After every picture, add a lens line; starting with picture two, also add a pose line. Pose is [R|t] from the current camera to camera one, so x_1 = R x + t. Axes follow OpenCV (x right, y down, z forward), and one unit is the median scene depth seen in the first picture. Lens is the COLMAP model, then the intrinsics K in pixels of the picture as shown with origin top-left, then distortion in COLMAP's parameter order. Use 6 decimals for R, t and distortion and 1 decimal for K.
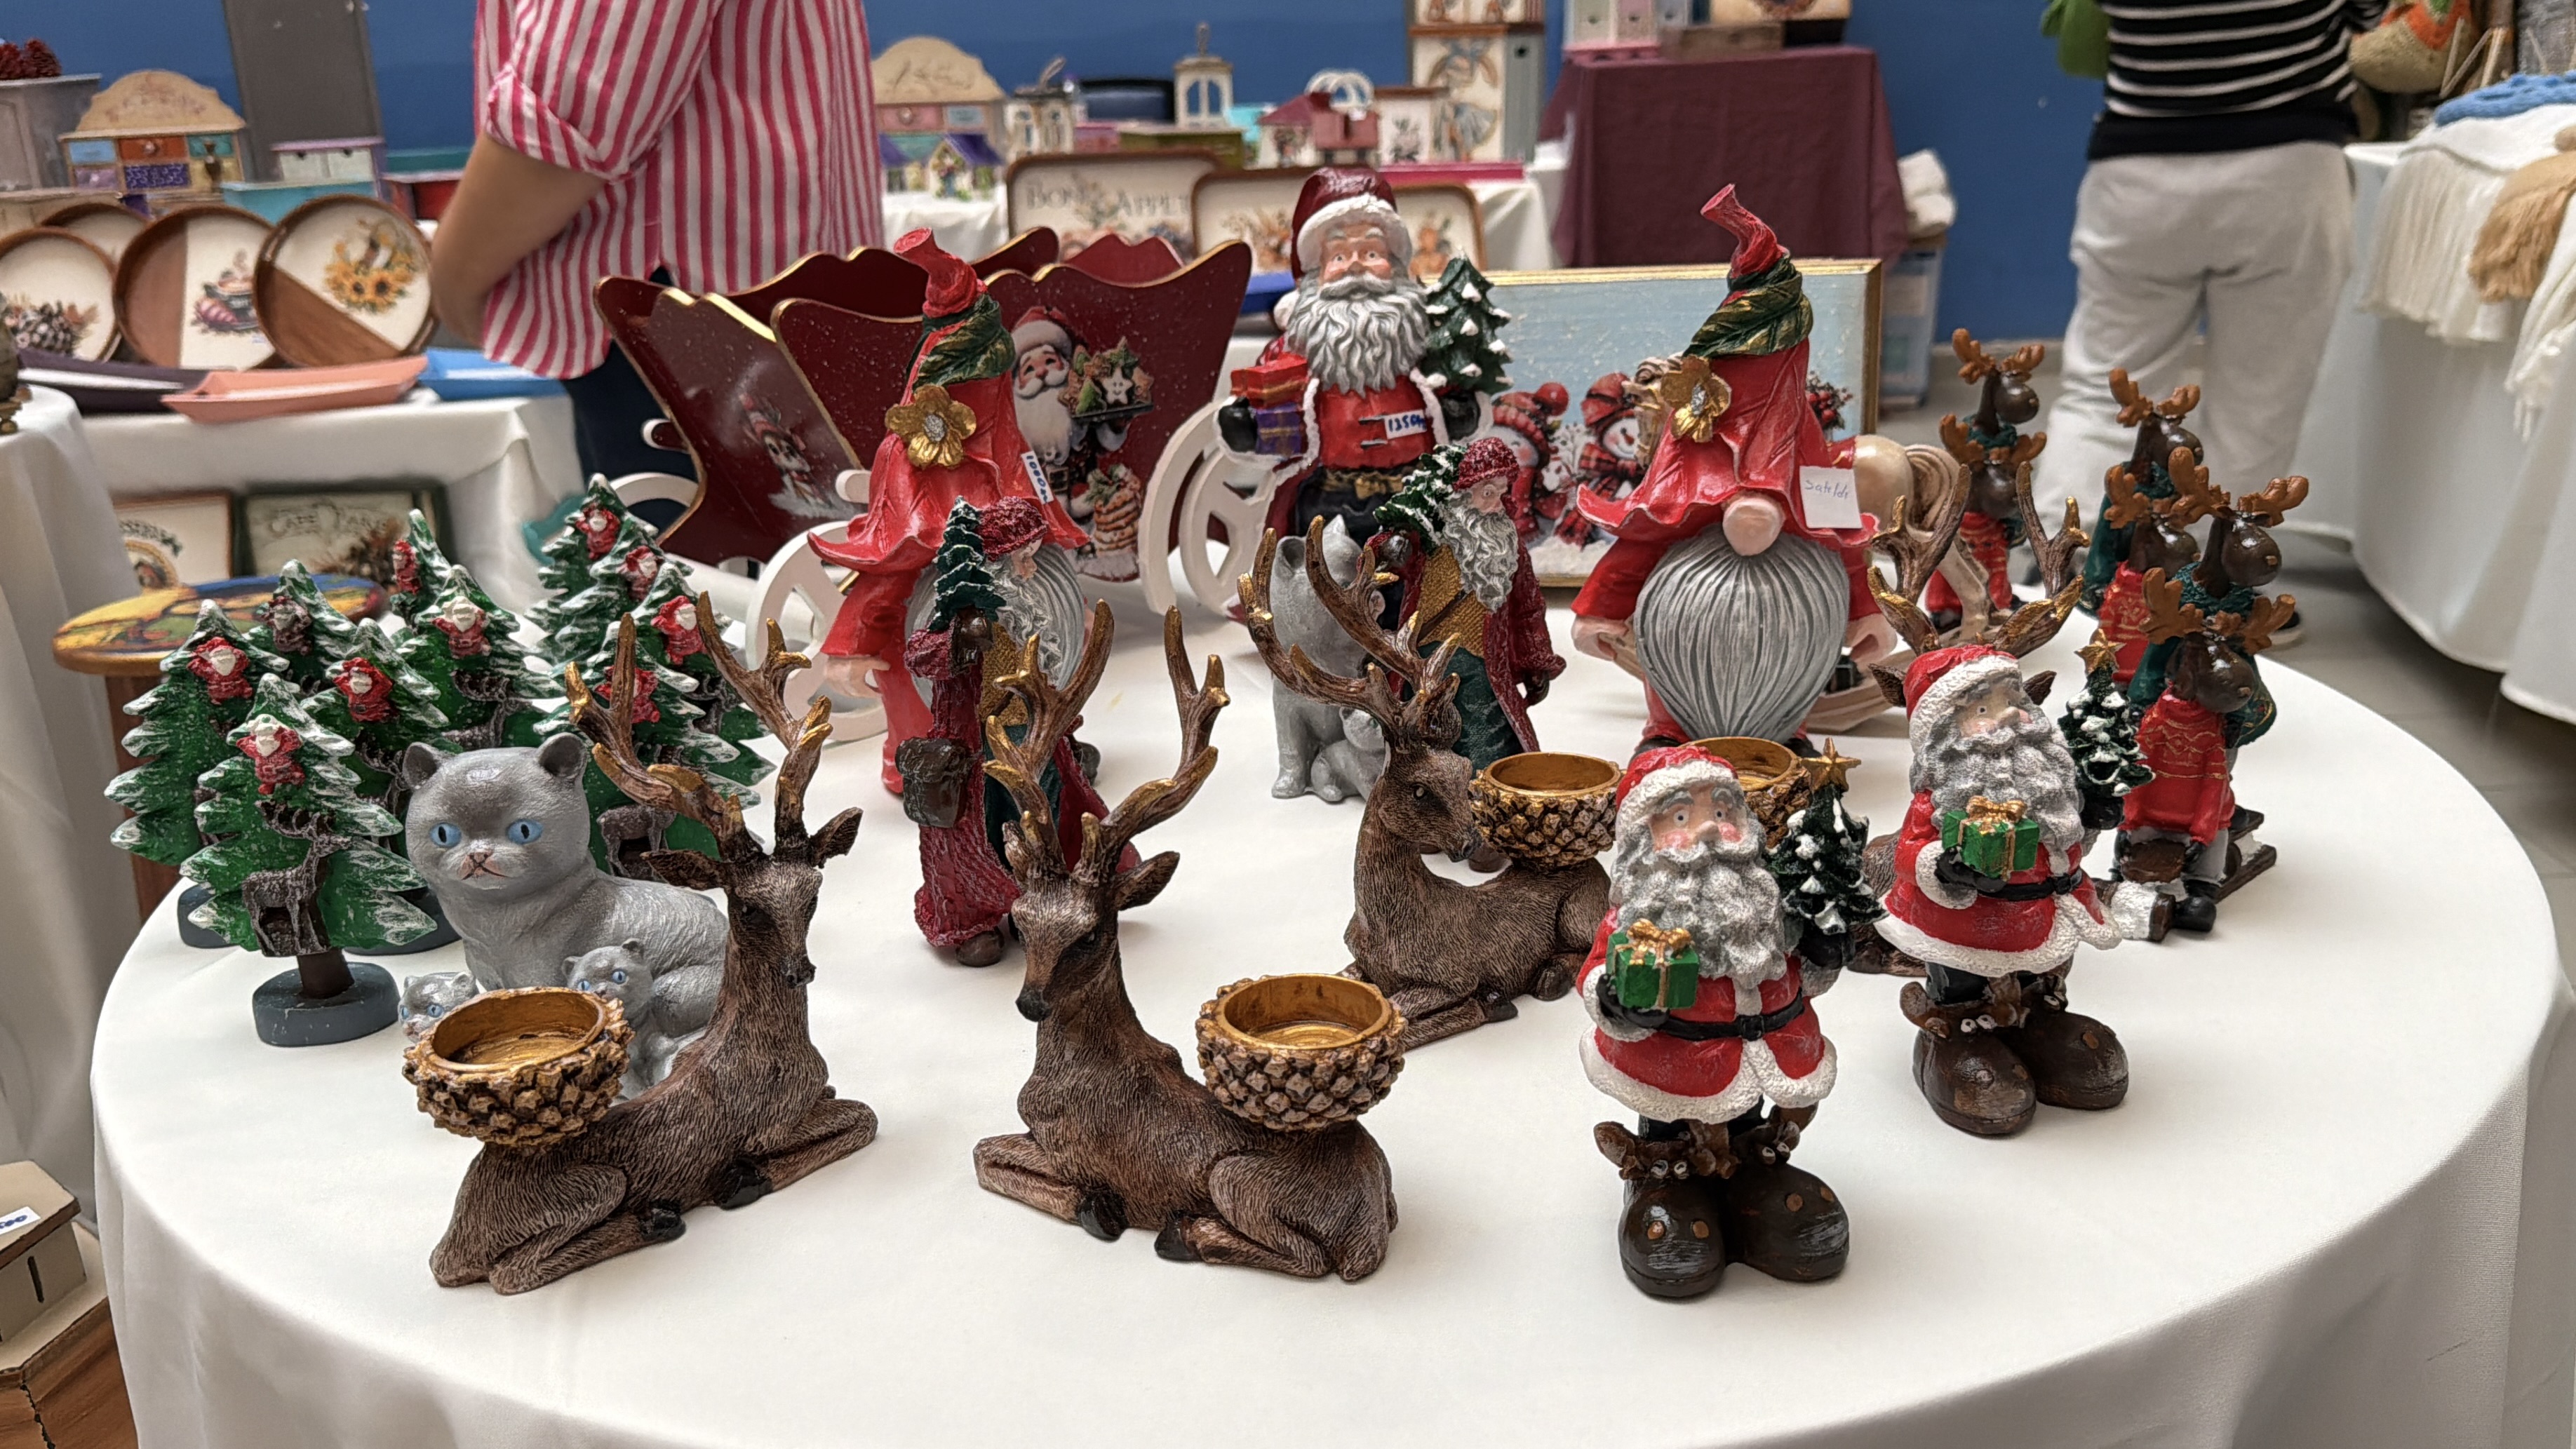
lens RADIAL K [[2175.3, 0, 1282.7], [0, 2175.3, 761.4], [0, 0, 1]] dist [0.052680, -0.067806]
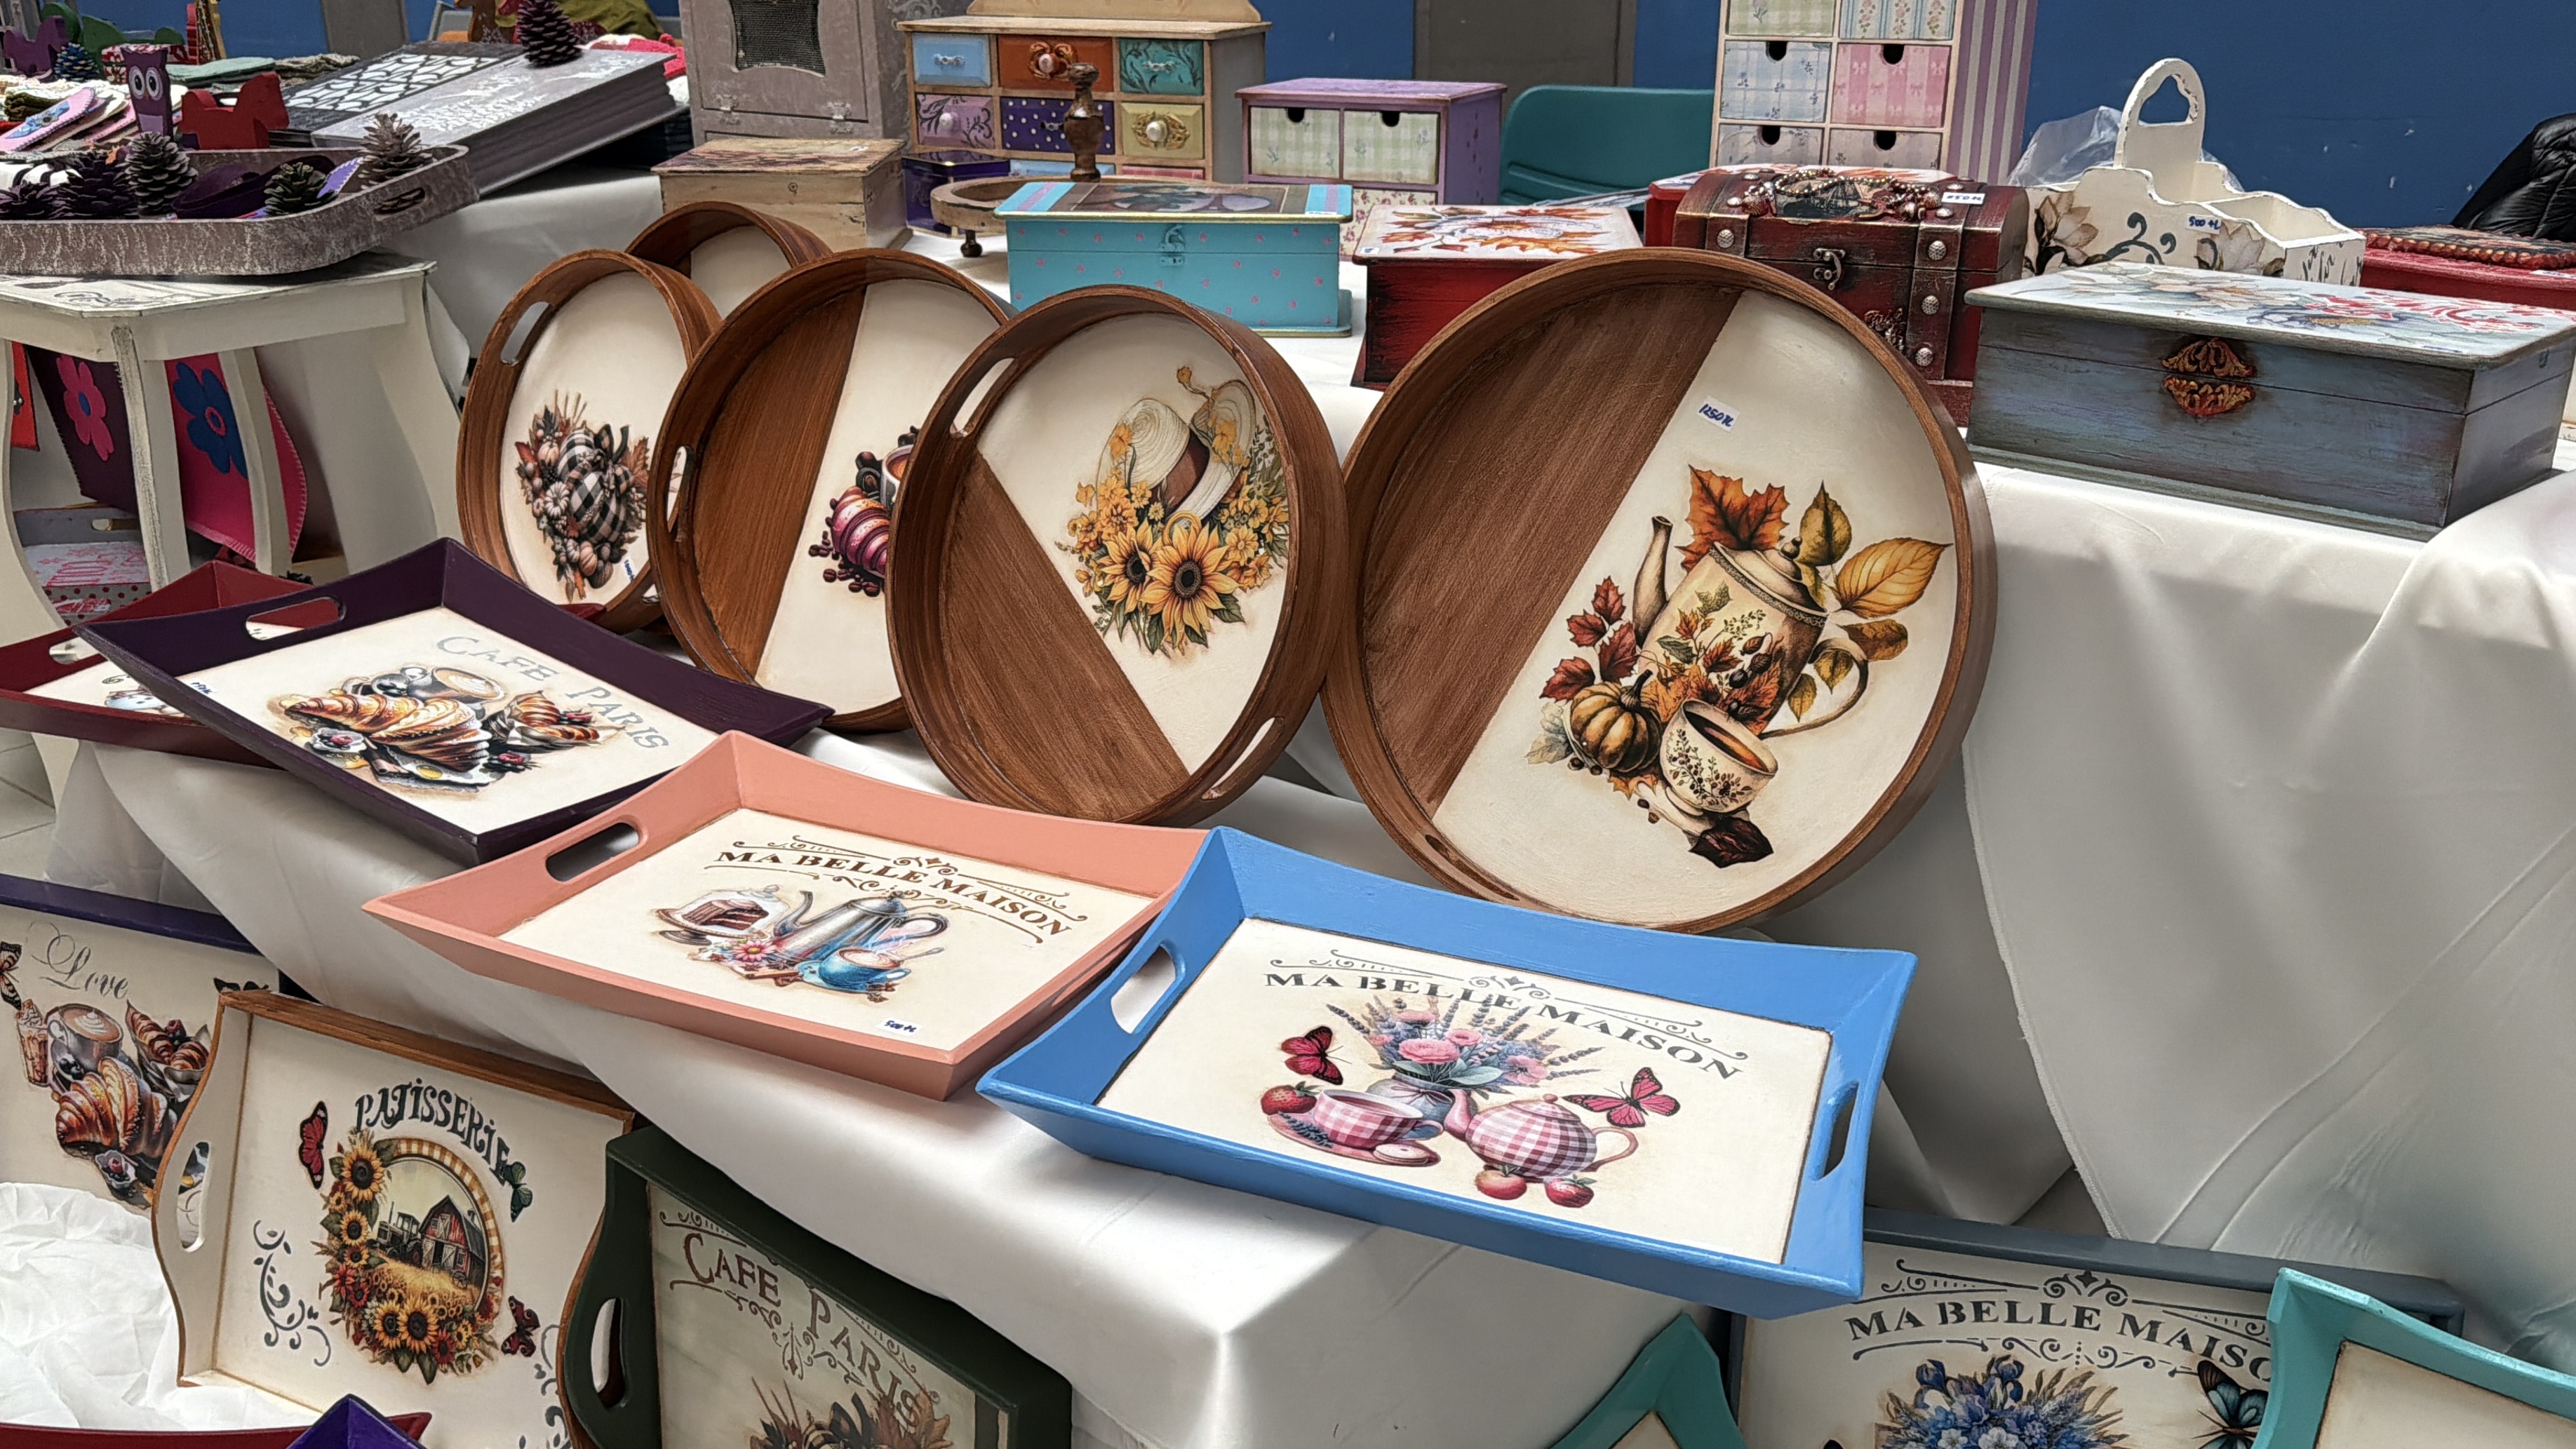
lens RADIAL K [[2143.5, 0, 1288.0], [0, 2143.5, 724.5], [0, 0, 1]] dist [0.208813, -0.426069]
pose [[0.796977, 0.252973, -0.548482, -0.198694], [-0.229703, 0.966780, 0.112129, -0.217427], [0.558627, 0.036624, 0.828610, 0.684855]]
